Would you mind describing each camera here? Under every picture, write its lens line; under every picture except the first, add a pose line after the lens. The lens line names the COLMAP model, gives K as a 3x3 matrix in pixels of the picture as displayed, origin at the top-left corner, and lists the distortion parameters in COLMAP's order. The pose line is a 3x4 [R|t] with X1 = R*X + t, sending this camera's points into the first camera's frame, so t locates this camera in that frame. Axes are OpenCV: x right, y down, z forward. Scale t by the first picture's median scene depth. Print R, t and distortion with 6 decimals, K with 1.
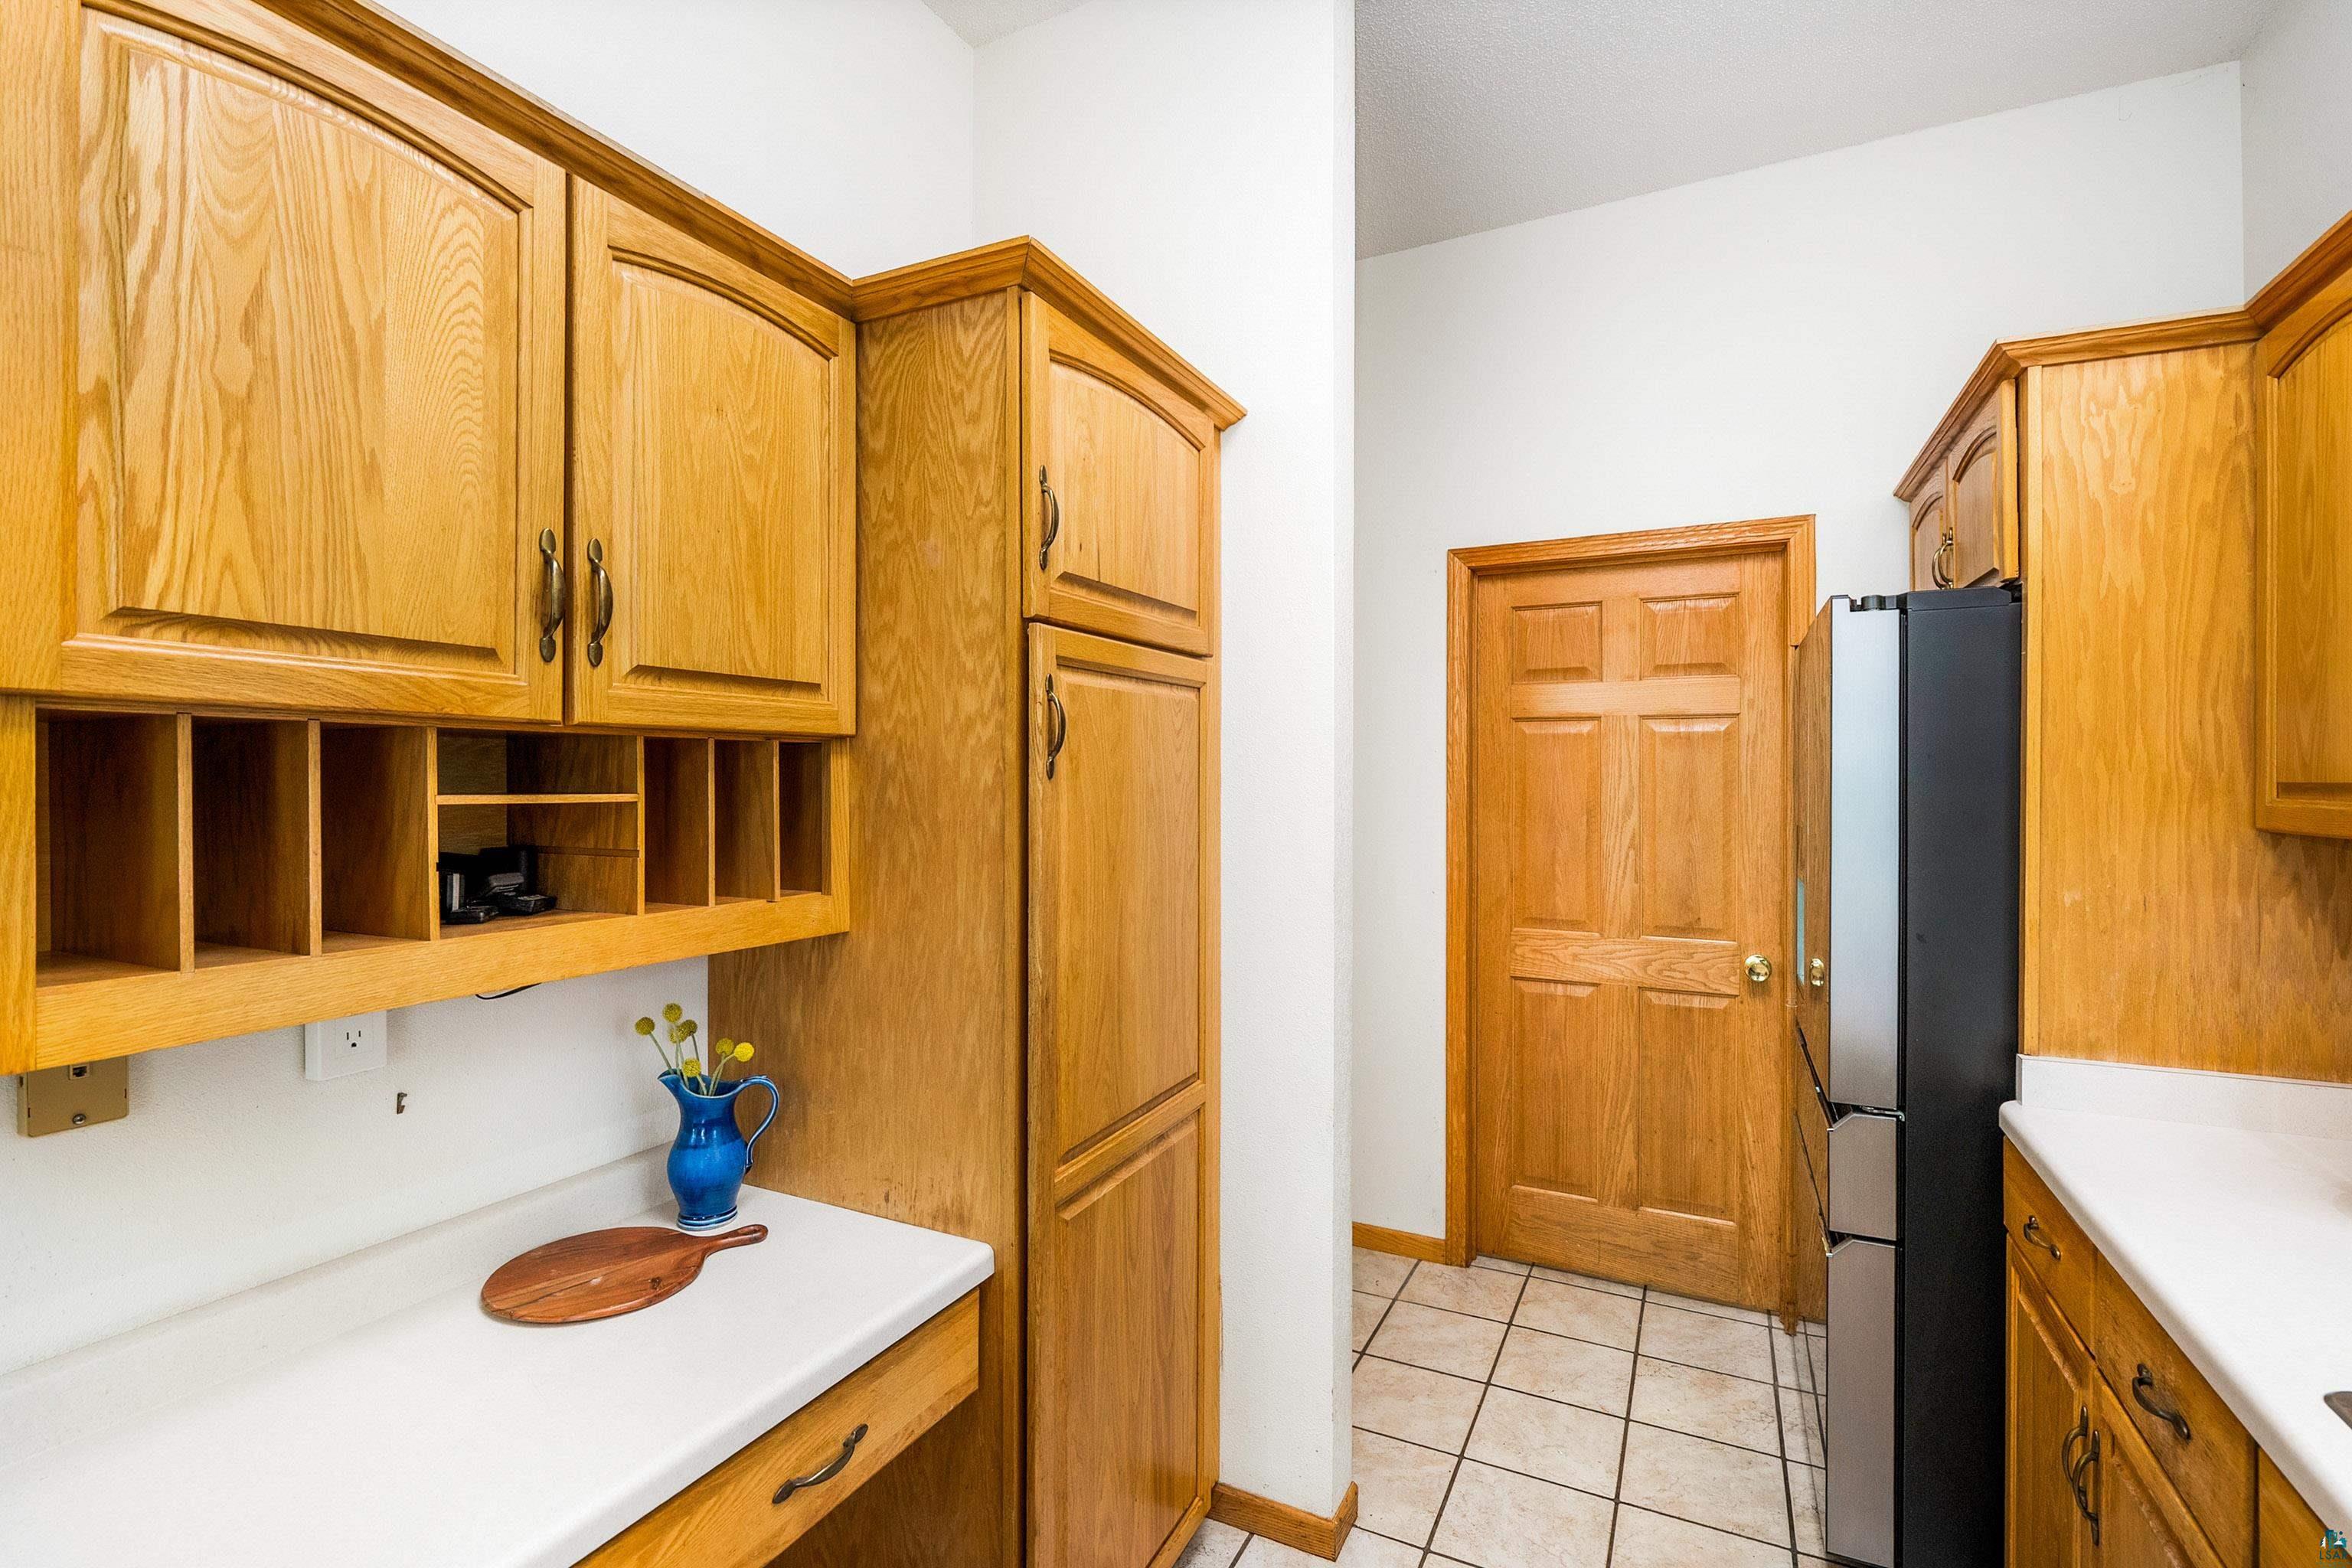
lens RADIAL K [[1075.3, 0, 1173.6], [0, 1075.3, 780.9], [0, 0, 1]] dist [-0.003661, 0.000575]
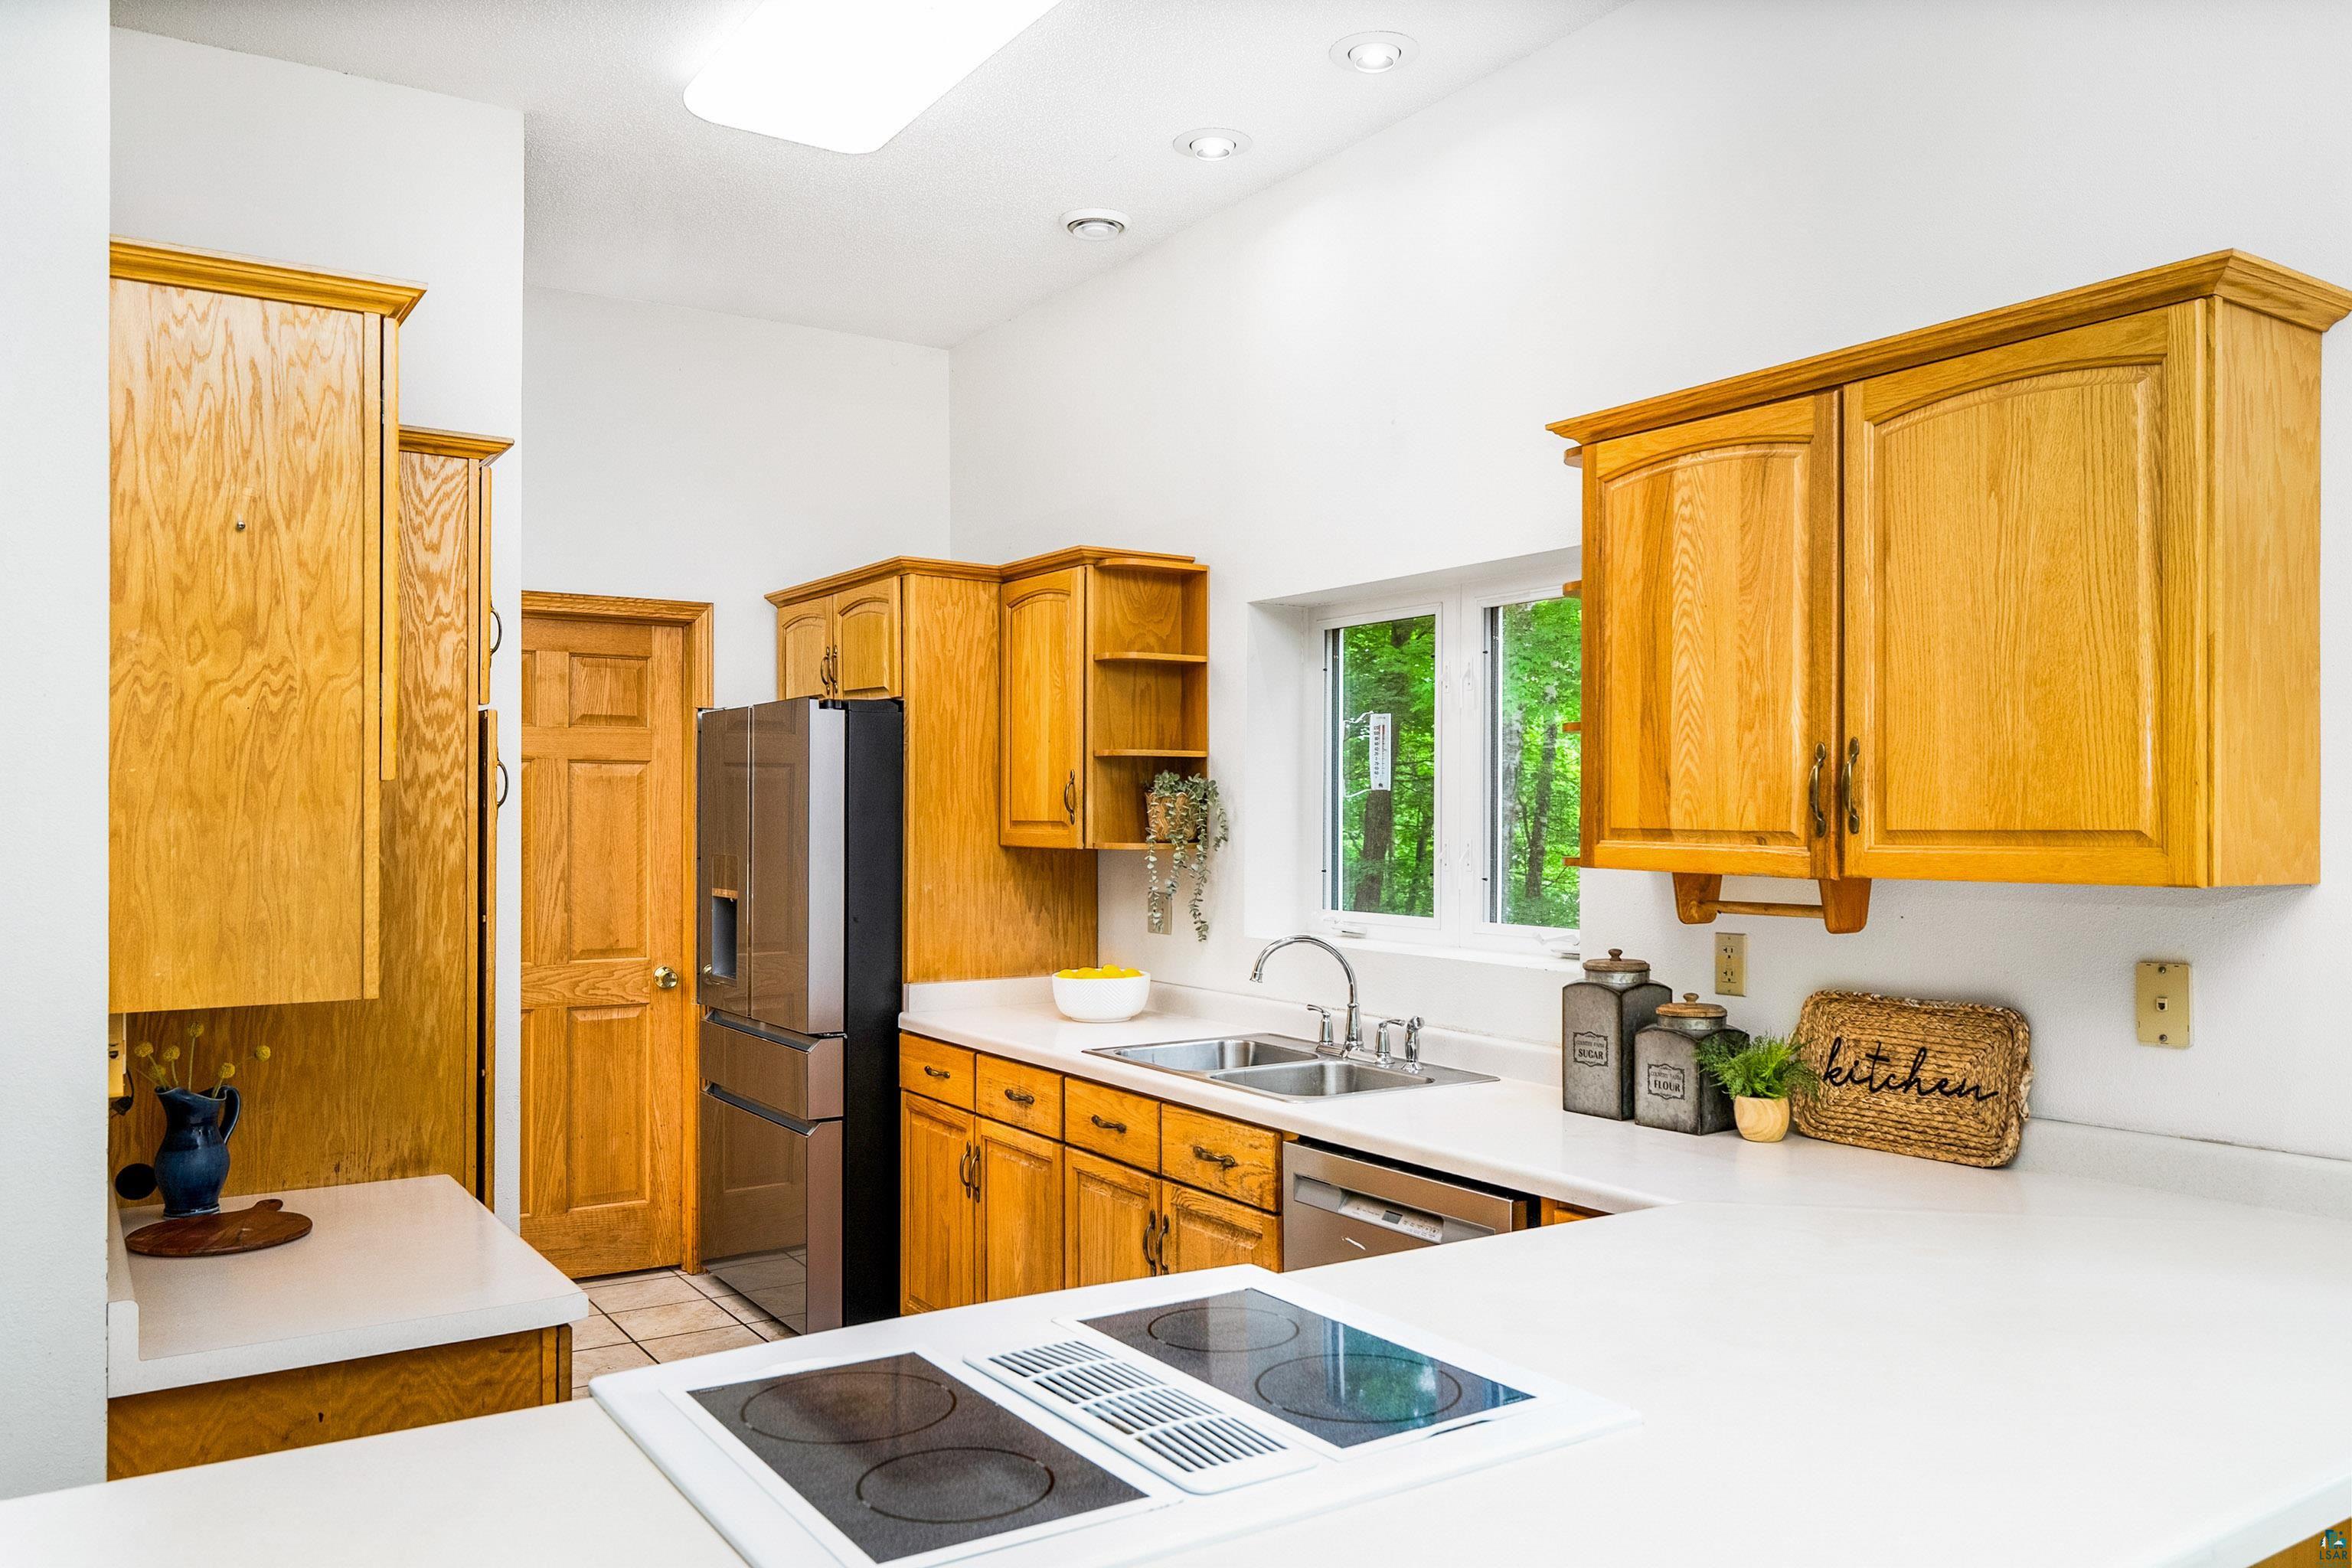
lens RADIAL K [[1724.4, 0, 1177.3], [0, 1724.4, 792.5], [0, 0, 1]] dist [-0.003259, 0.000119]
pose [[0.504692, 0.008715, 0.863255, -1.352781], [0.000771, 0.999944, -0.010545, -0.013967], [-0.863299, 0.005988, 0.504657, -0.740424]]
